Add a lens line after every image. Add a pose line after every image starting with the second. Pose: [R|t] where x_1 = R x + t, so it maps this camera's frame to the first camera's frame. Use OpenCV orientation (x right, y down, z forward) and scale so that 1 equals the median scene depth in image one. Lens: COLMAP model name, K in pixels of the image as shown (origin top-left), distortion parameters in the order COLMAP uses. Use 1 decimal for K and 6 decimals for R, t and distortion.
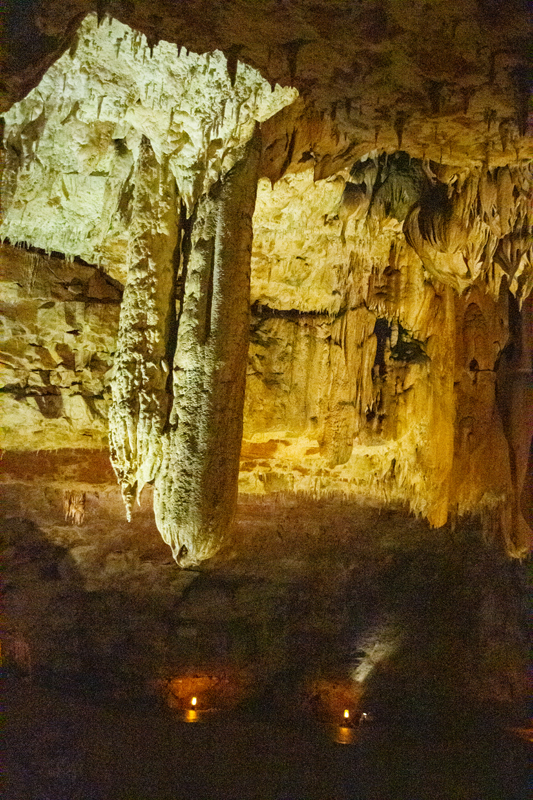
lens RADIAL K [[747.6, 0, 266.5], [0, 747.6, 400.0], [0, 0, 1]] dist [-0.002865, -0.001533]
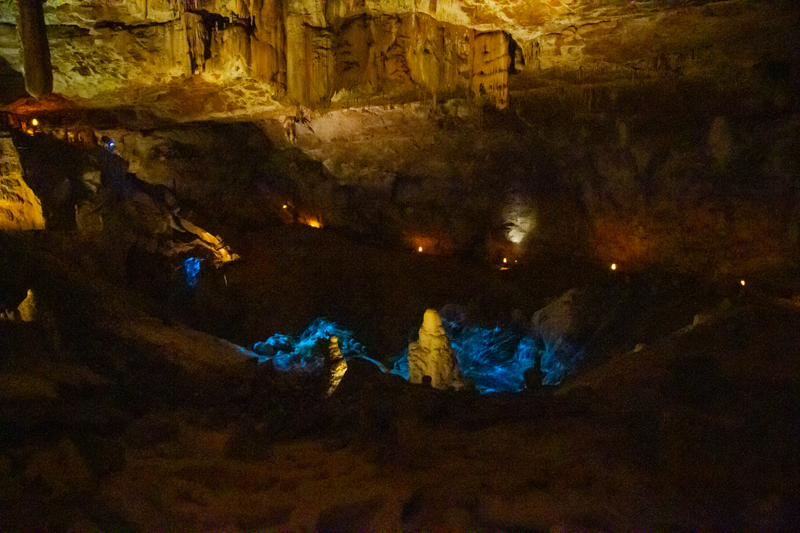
lens RADIAL K [[545.8, 0, 400.3], [0, 545.8, 254.6], [0, 0, 1]] dist [-0.114602, 0.072819]
pose [[0.796395, 0.022414, -0.604361, 0.791294], [0.125206, 0.971552, 0.201021, 0.175931], [0.591674, -0.235762, 0.770933, -0.053249]]
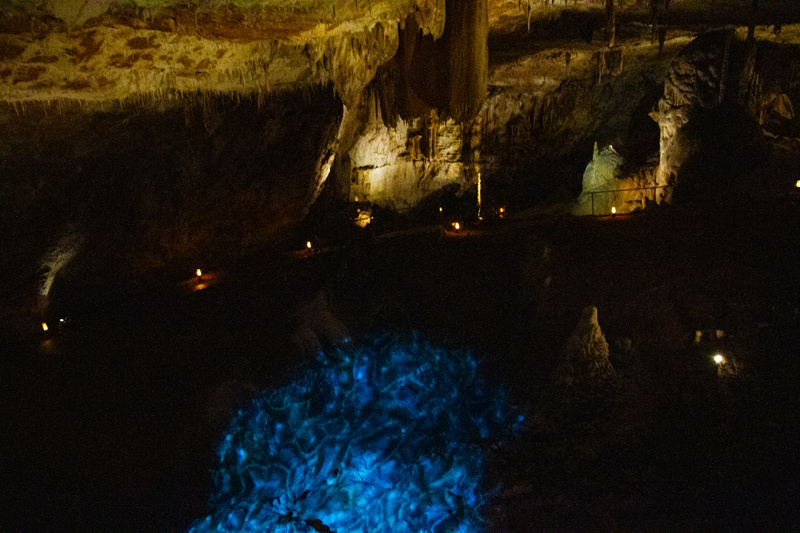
lens RADIAL K [[577.9, 0, 400.0], [0, 577.9, 266.5], [0, 0, 1]] dist [-0.102270, 0.114063]
pose [[0.556480, -0.319400, 0.767016, -0.235453], [-0.021875, 0.917206, 0.397813, 0.029304], [-0.830573, -0.238154, 0.503420, 0.275101]]
